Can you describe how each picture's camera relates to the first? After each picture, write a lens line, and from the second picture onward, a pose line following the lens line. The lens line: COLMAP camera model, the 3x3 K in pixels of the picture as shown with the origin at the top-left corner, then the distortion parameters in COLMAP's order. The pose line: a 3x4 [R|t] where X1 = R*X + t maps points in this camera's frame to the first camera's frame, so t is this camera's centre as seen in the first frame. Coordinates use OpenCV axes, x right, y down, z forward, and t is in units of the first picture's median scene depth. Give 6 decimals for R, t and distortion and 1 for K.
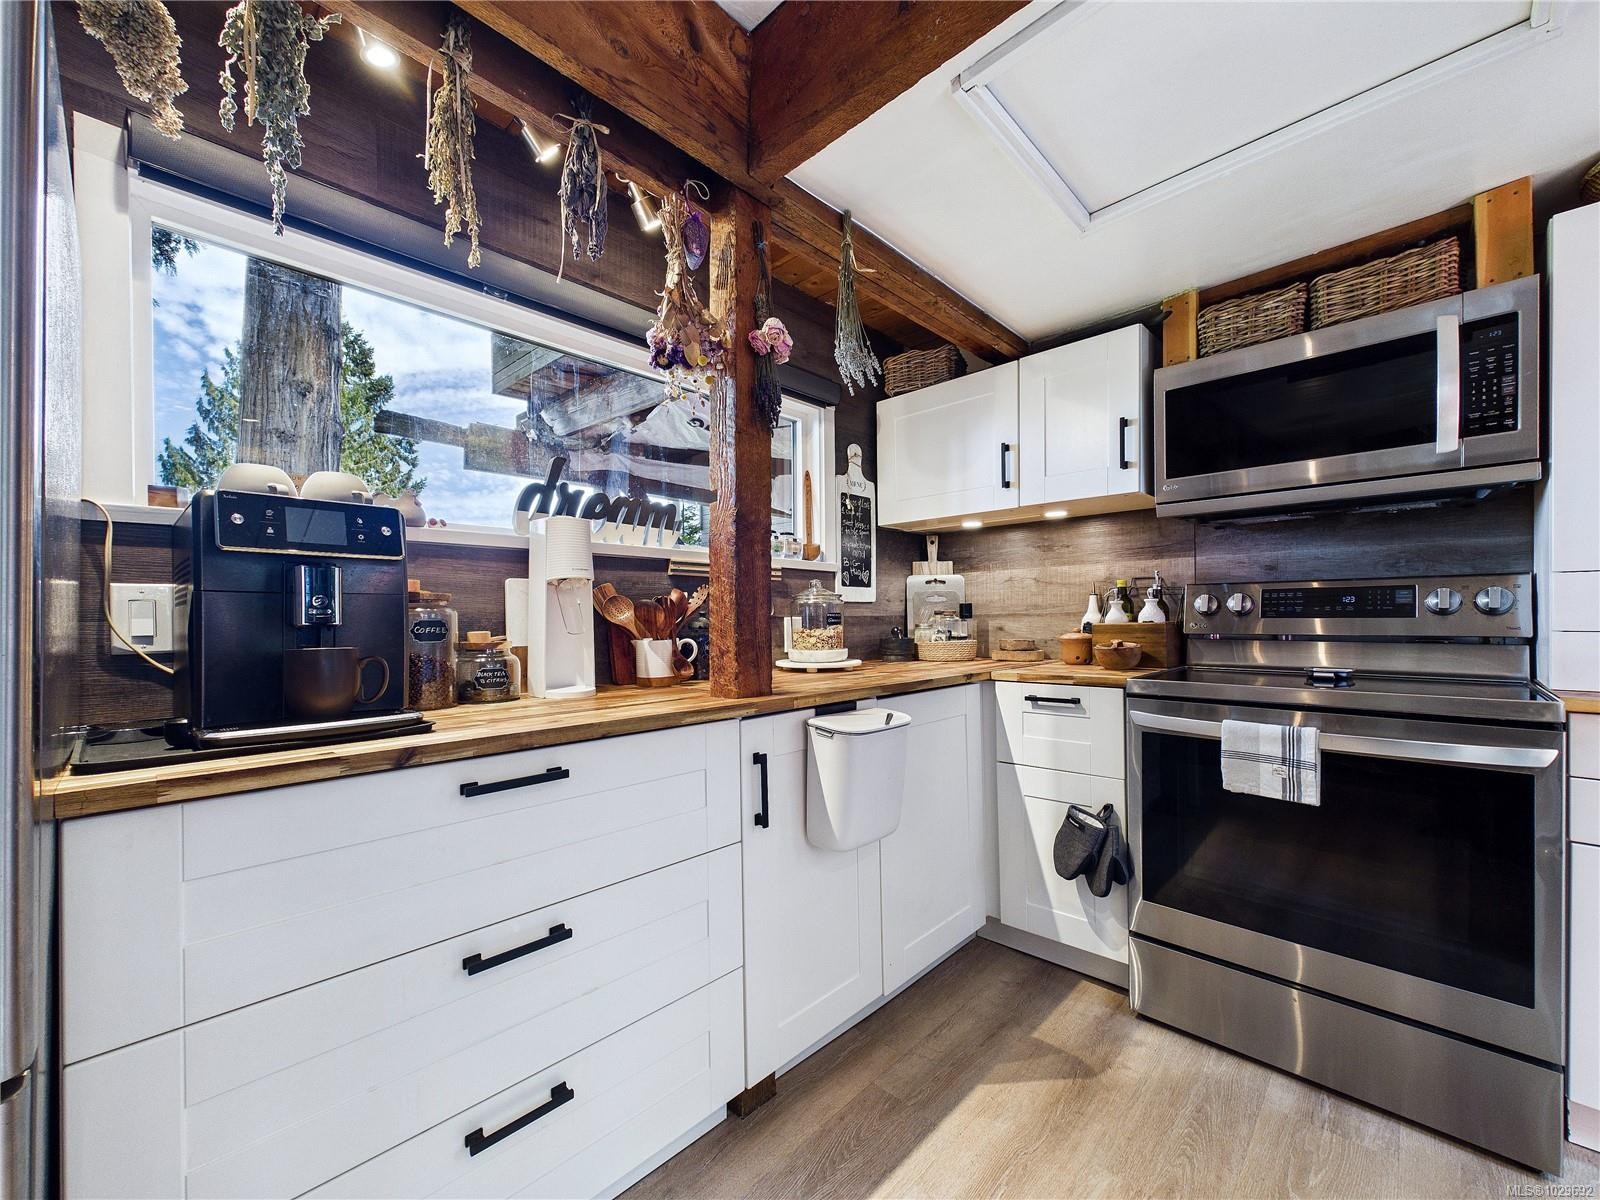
lens RADIAL K [[648.4, 0, 798.4], [0, 648.4, 621.5], [0, 0, 1]] dist [0.000757, -0.000198]
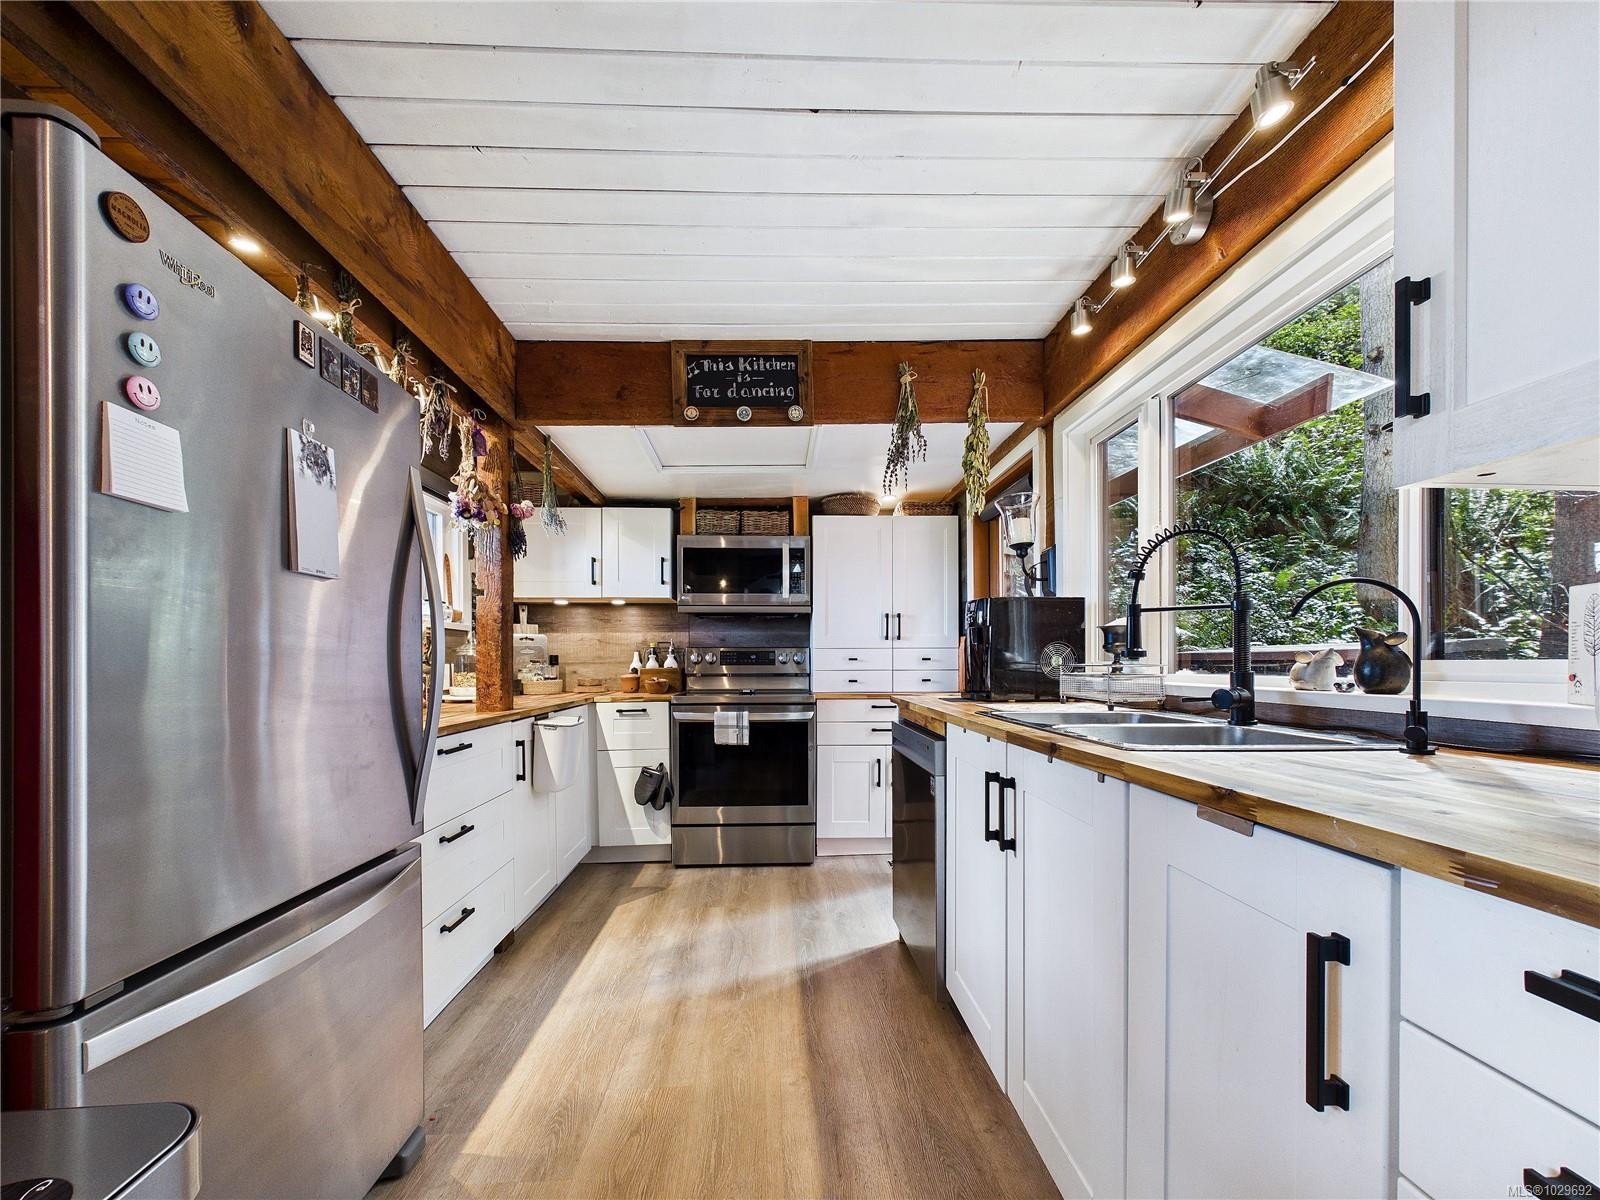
lens RADIAL K [[648.4, 0, 798.4], [0, 648.4, 621.5], [0, 0, 1]] dist [0.000757, -0.000198]
pose [[0.685926, 0.050413, 0.725923, -0.634012], [0.001372, 0.997506, -0.070570, 0.001265], [-0.727670, 0.049402, 0.684146, -0.604877]]
